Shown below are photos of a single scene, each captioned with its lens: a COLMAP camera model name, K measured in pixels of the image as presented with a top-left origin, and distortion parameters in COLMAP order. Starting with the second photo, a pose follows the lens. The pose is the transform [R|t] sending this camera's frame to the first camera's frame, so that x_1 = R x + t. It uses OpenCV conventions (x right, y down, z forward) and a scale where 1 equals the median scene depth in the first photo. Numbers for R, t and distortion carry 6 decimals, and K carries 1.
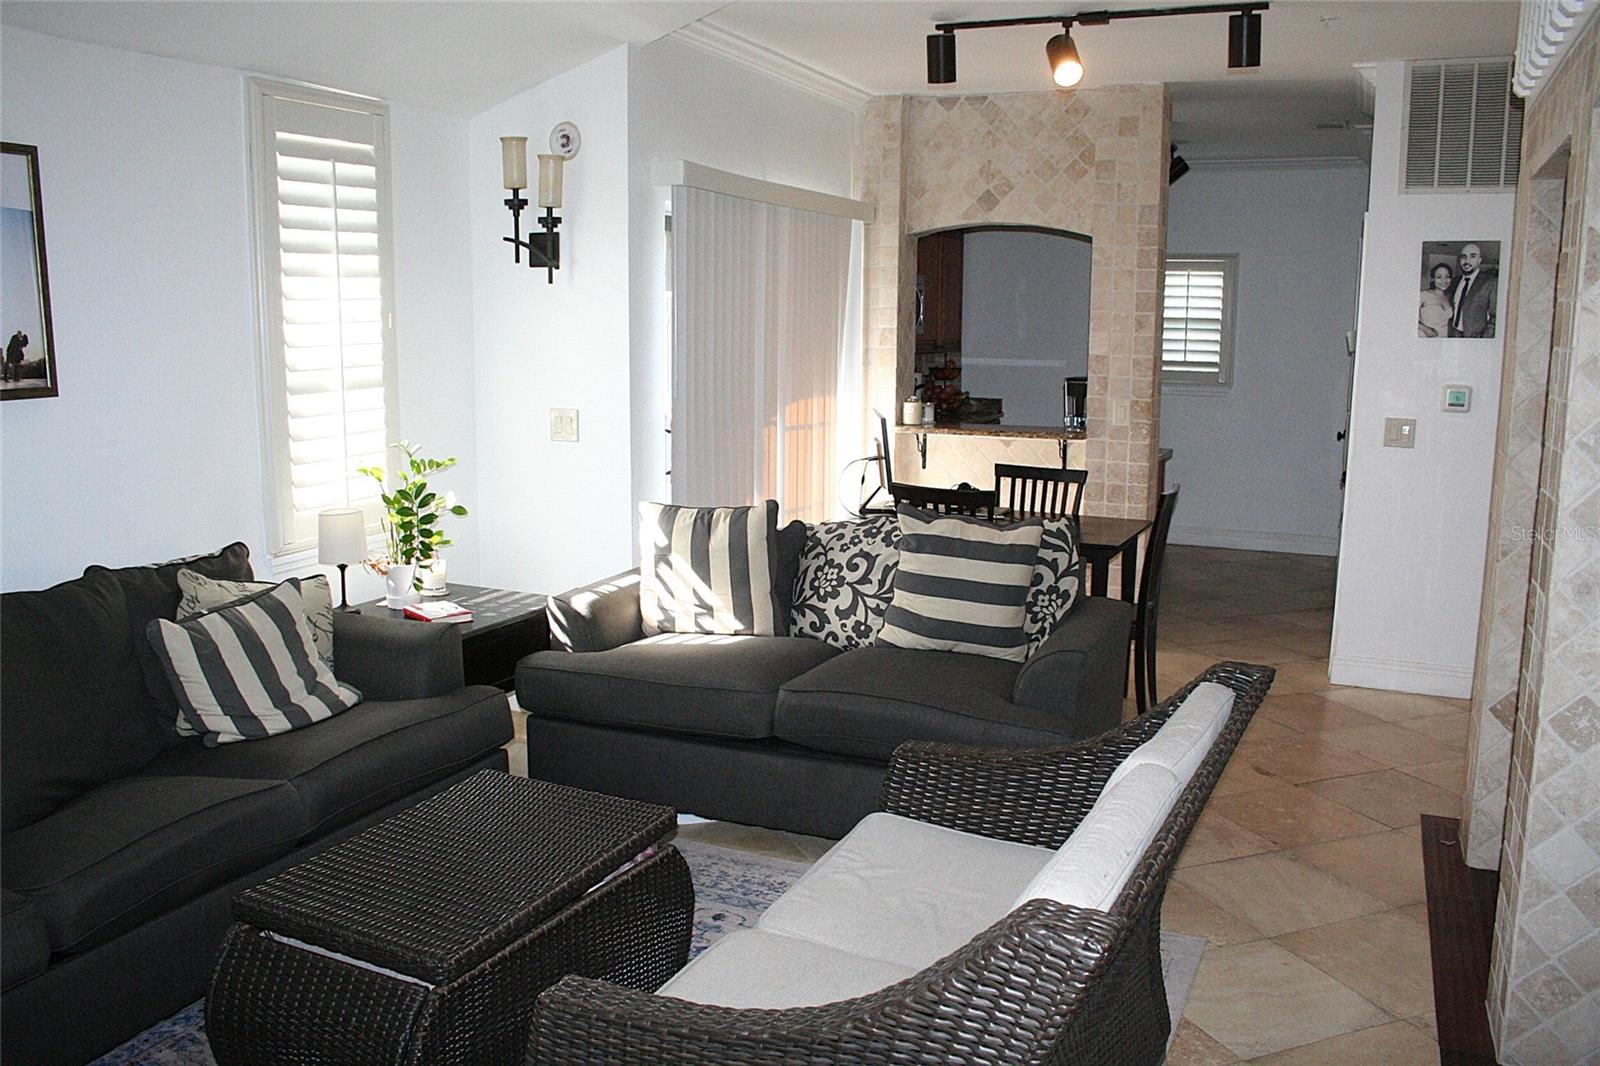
lens RADIAL K [[1331.8, 0, 788.6], [0, 1331.8, 542.3], [0, 0, 1]] dist [-0.152995, 0.115404]
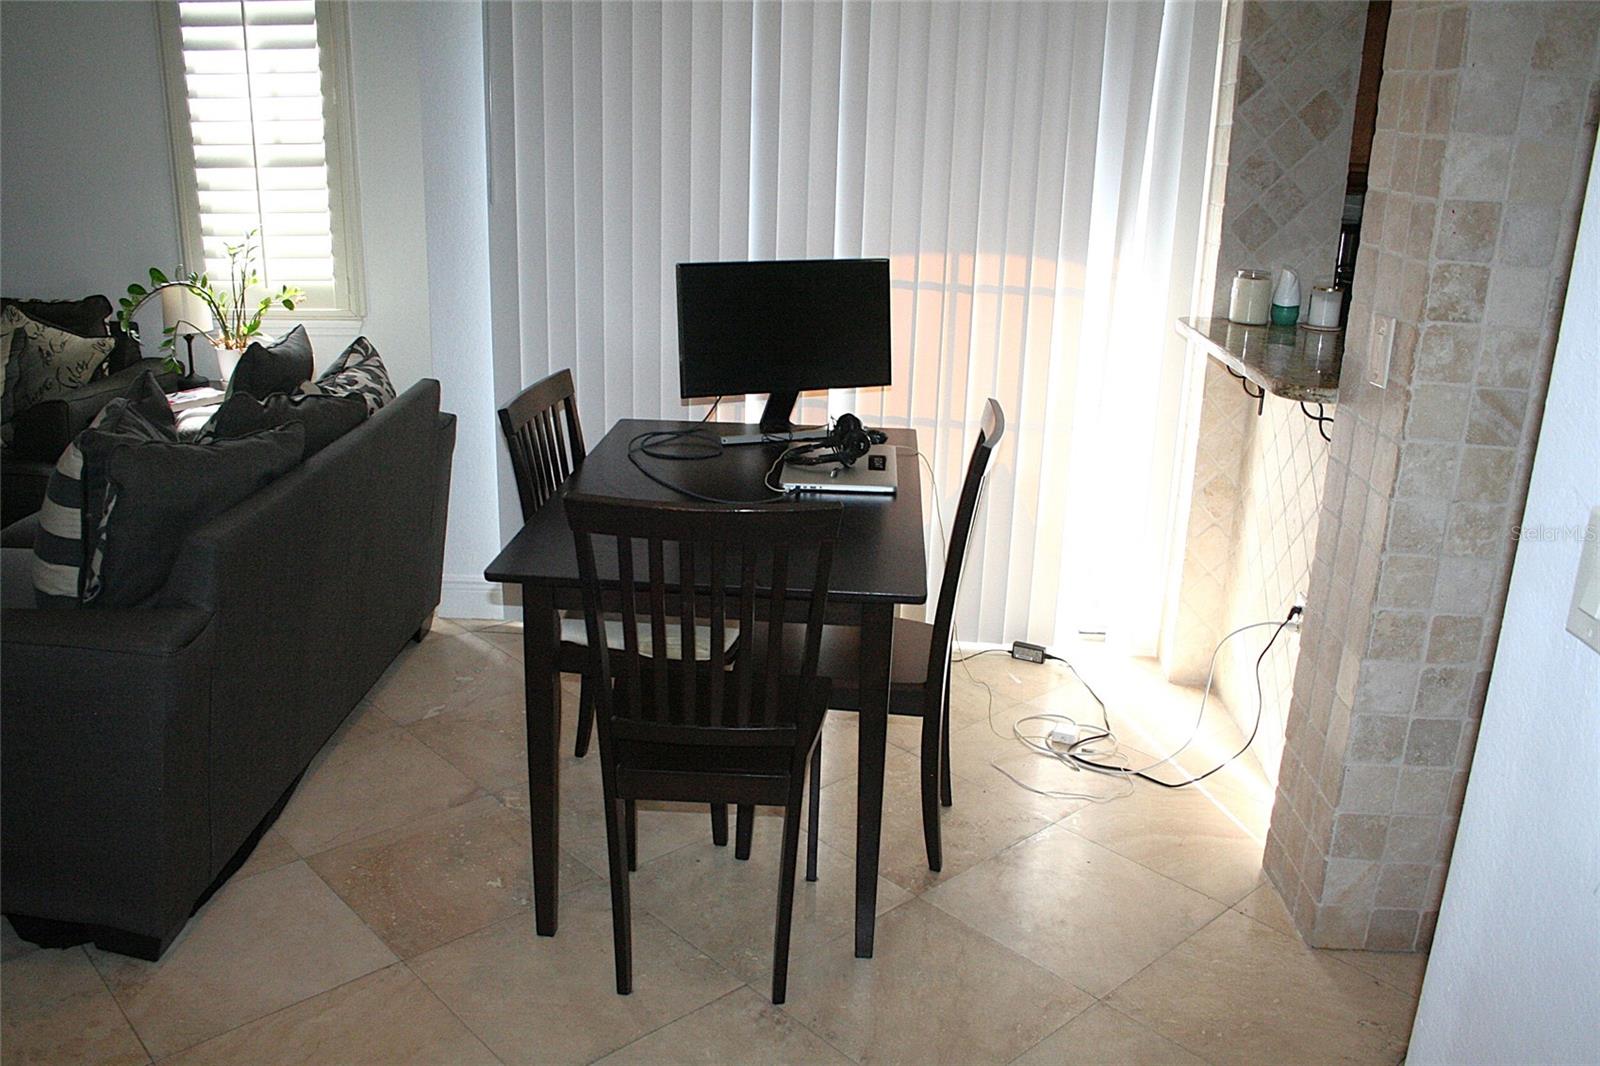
lens RADIAL K [[1331.8, 0, 803.3], [0, 1331.8, 531.9], [0, 0, 1]] dist [-0.152995, 0.115404]
pose [[0.349648, 0.286430, -0.892023, 0.701916], [-0.173178, 0.955471, 0.238922, -0.145420], [0.920737, 0.070940, 0.383682, 0.948057]]
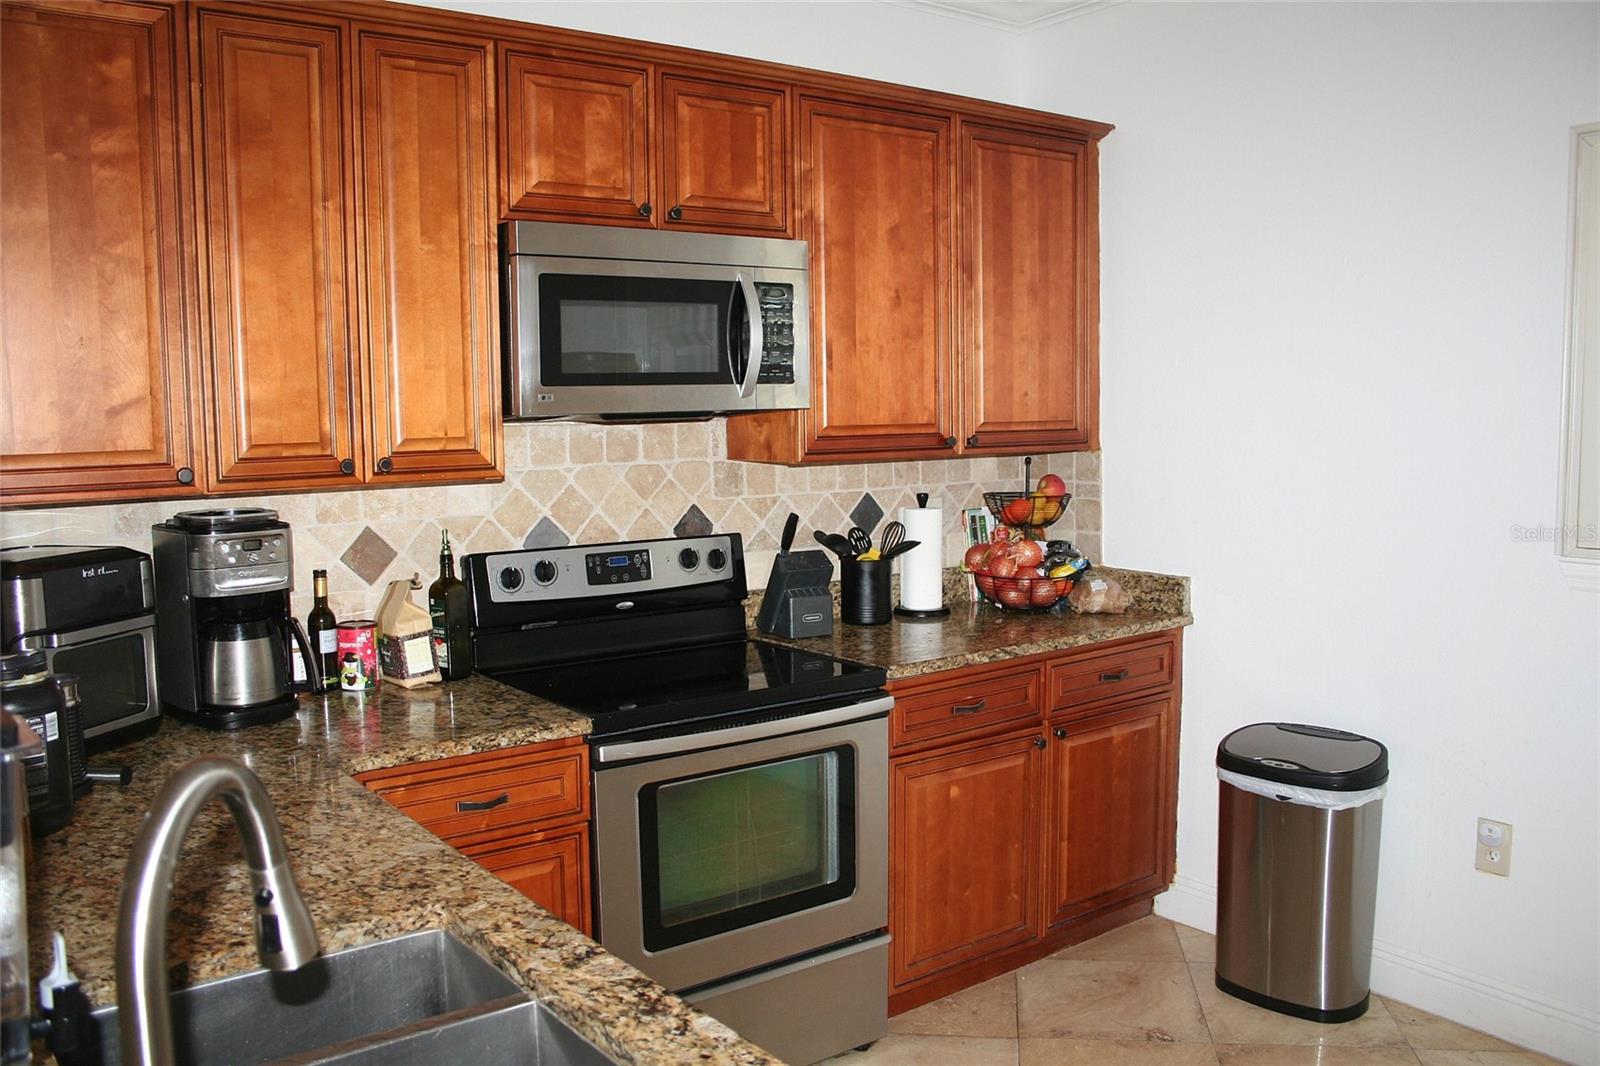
lens RADIAL K [[1331.8, 0, 791.7], [0, 1331.8, 532.5], [0, 0, 1]] dist [-0.152995, 0.115404]
pose [[0.874051, 0.025742, -0.485151, 0.502653], [-0.056756, 0.997168, -0.049344, -0.199777], [0.482507, 0.070665, 0.873037, 1.292683]]
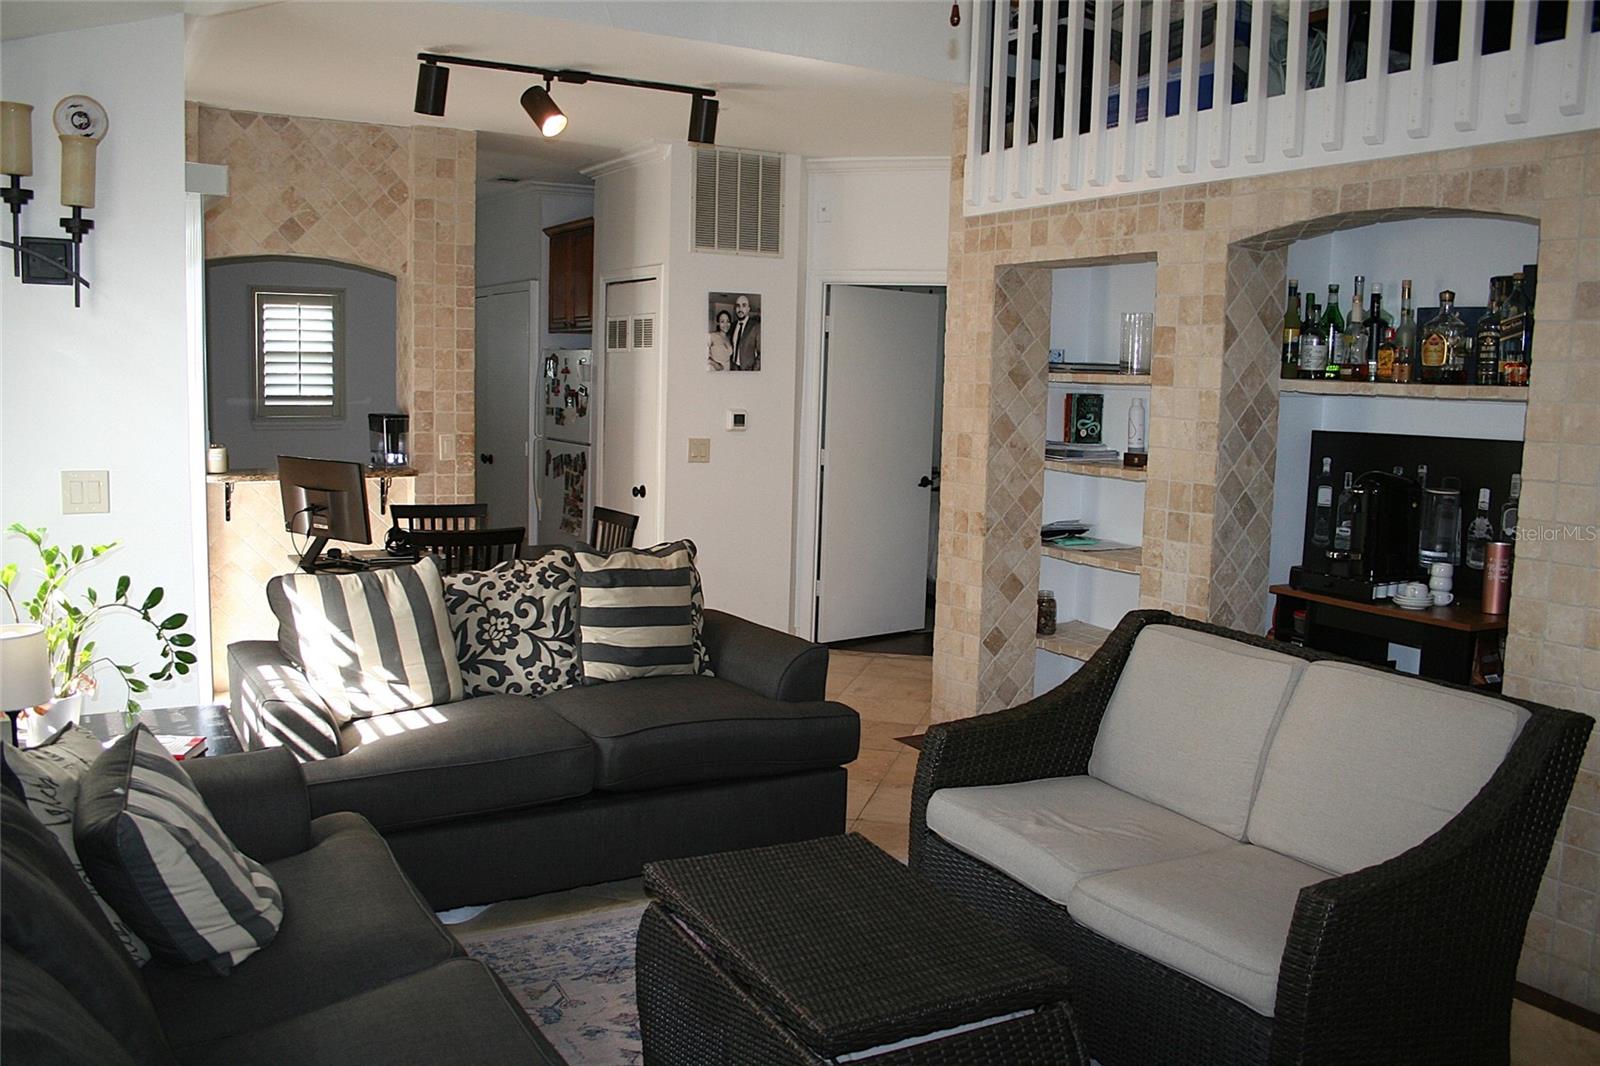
lens RADIAL K [[1331.8, 0, 800.4], [0, 1331.8, 540.3], [0, 0, 1]] dist [-0.152995, 0.115404]
pose [[0.578058, -0.096953, 0.810216, -0.558908], [0.115195, 0.992668, 0.036598, -0.042311], [-0.807824, 0.072177, 0.584988, 0.244243]]
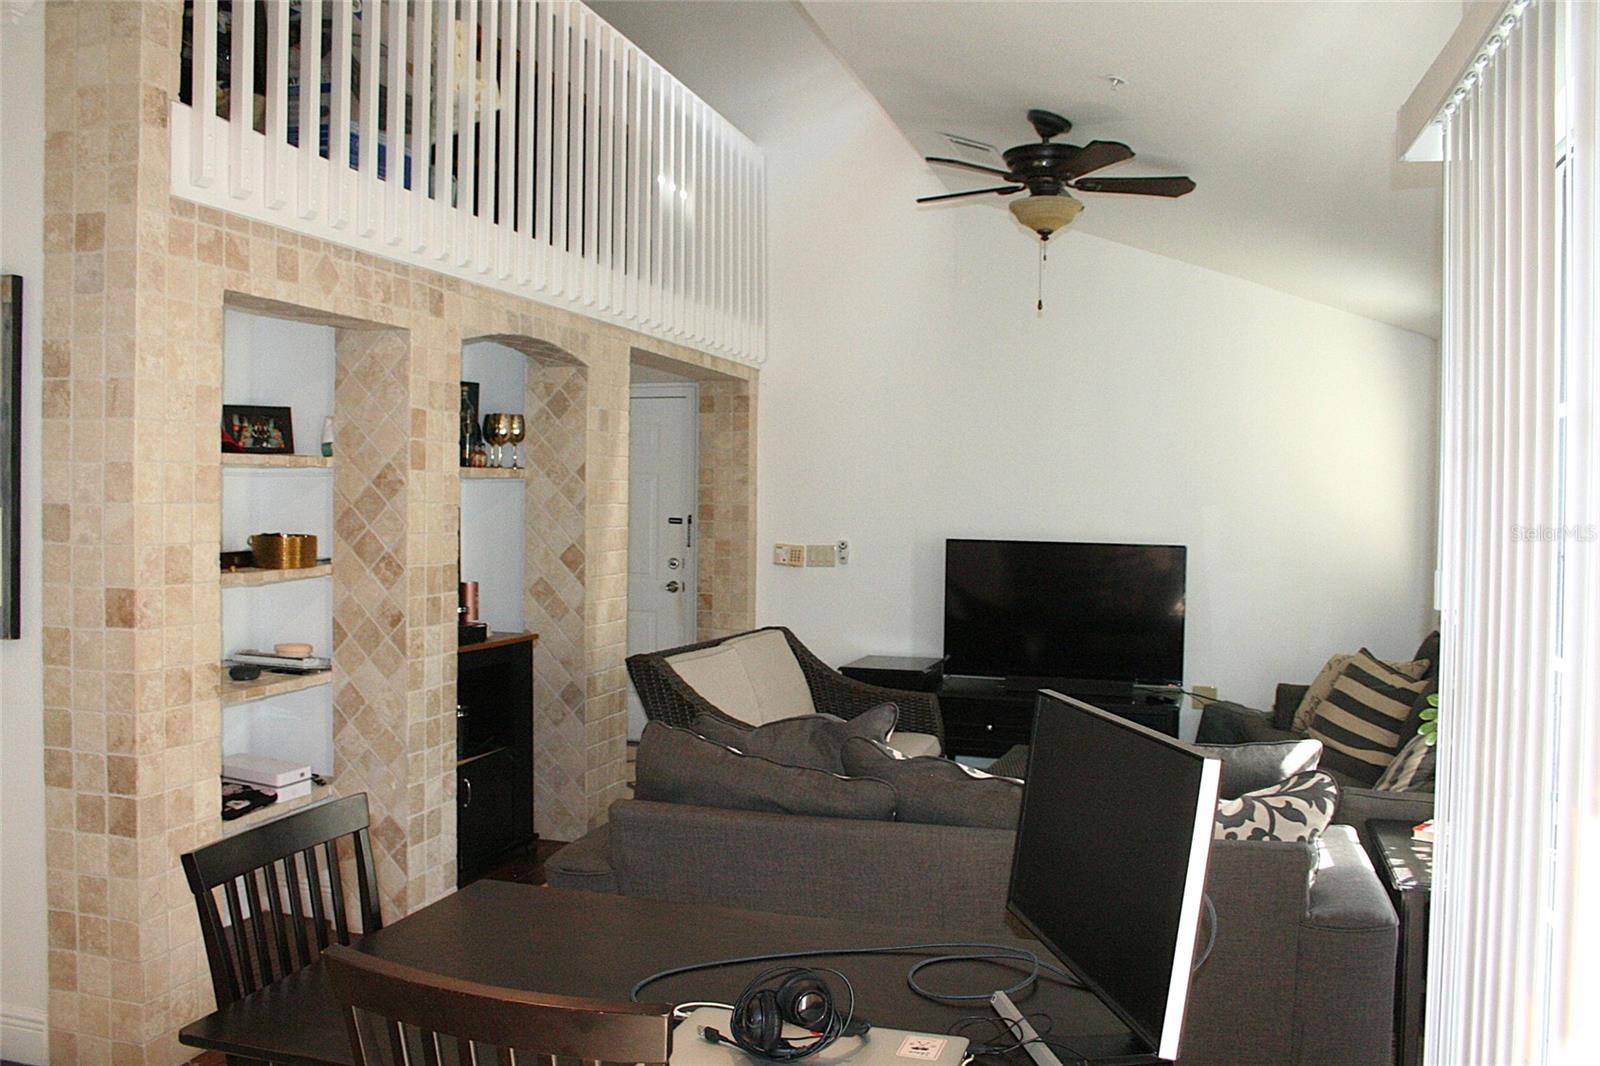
lens RADIAL K [[1331.8, 0, 802.0], [0, 1331.8, 539.9], [0, 0, 1]] dist [-0.152995, 0.115404]
pose [[-0.991228, -0.016736, -0.131101, 0.203313], [-0.041437, 0.981289, 0.188031, -0.218535], [0.125501, 0.191814, -0.973374, 1.479796]]
